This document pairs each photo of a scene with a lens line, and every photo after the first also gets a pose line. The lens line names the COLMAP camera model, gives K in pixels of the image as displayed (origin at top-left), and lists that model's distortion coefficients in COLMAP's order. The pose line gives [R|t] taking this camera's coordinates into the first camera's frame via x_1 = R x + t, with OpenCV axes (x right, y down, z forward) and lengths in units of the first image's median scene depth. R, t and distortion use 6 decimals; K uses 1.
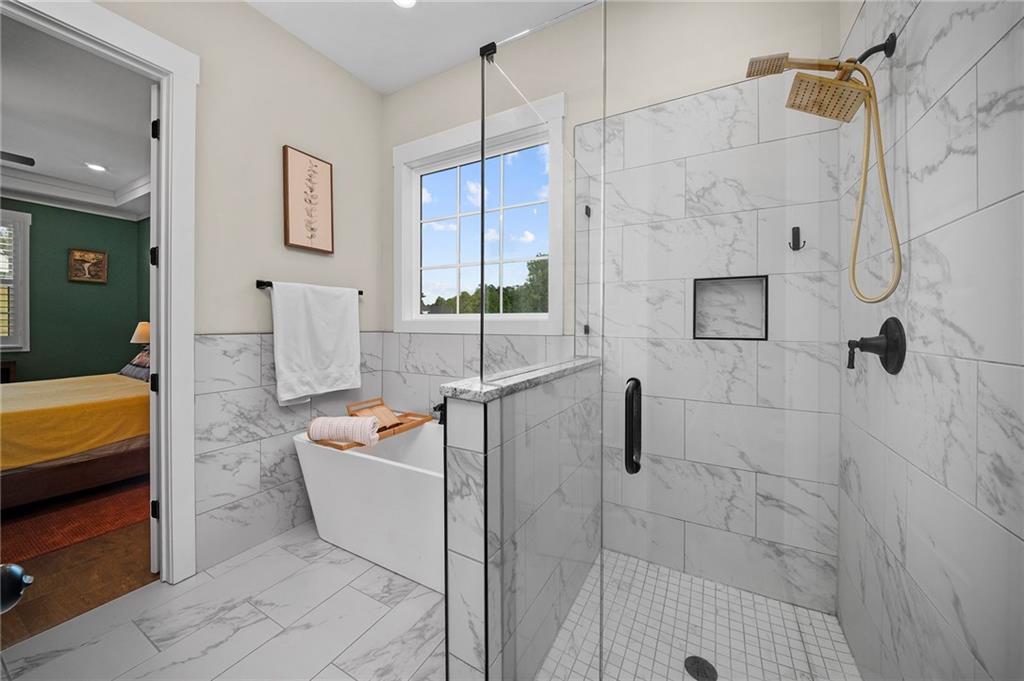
lens RADIAL K [[364.4, 0, 512.4], [0, 364.4, 332.5], [0, 0, 1]] dist [-0.006592, -0.000583]
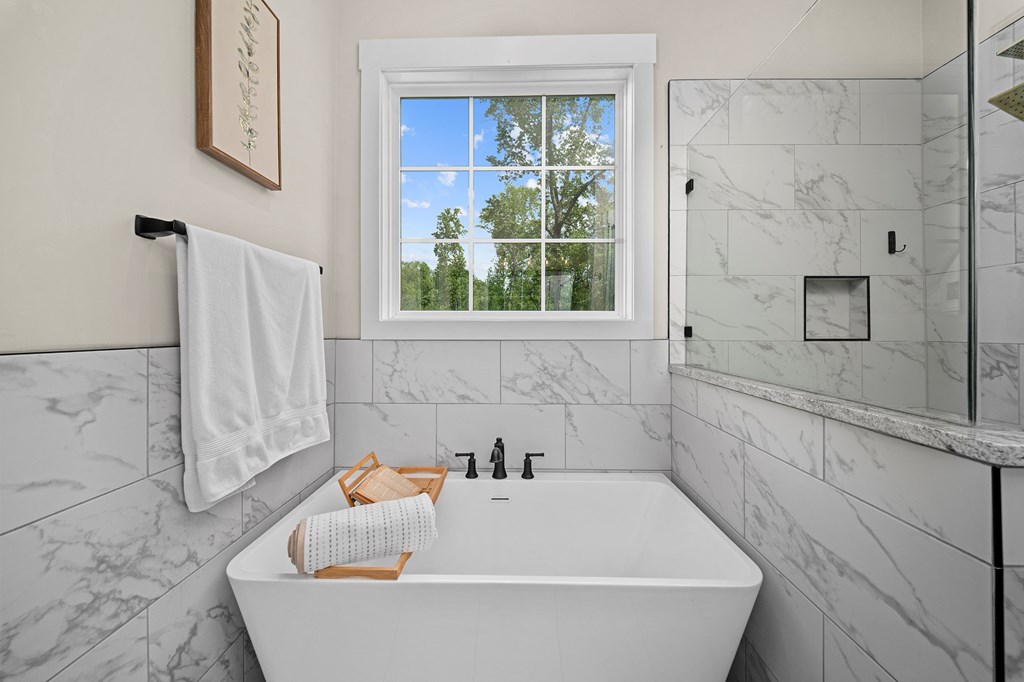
lens RADIAL K [[368.4, 0, 511.0], [0, 368.4, 332.6], [0, 0, 1]] dist [-0.012493, -0.000028]
pose [[0.887568, -0.008440, 0.460599, -0.558446], [0.013214, 0.999887, -0.007142, -0.005690], [-0.460487, 0.012425, 0.887579, 0.485231]]
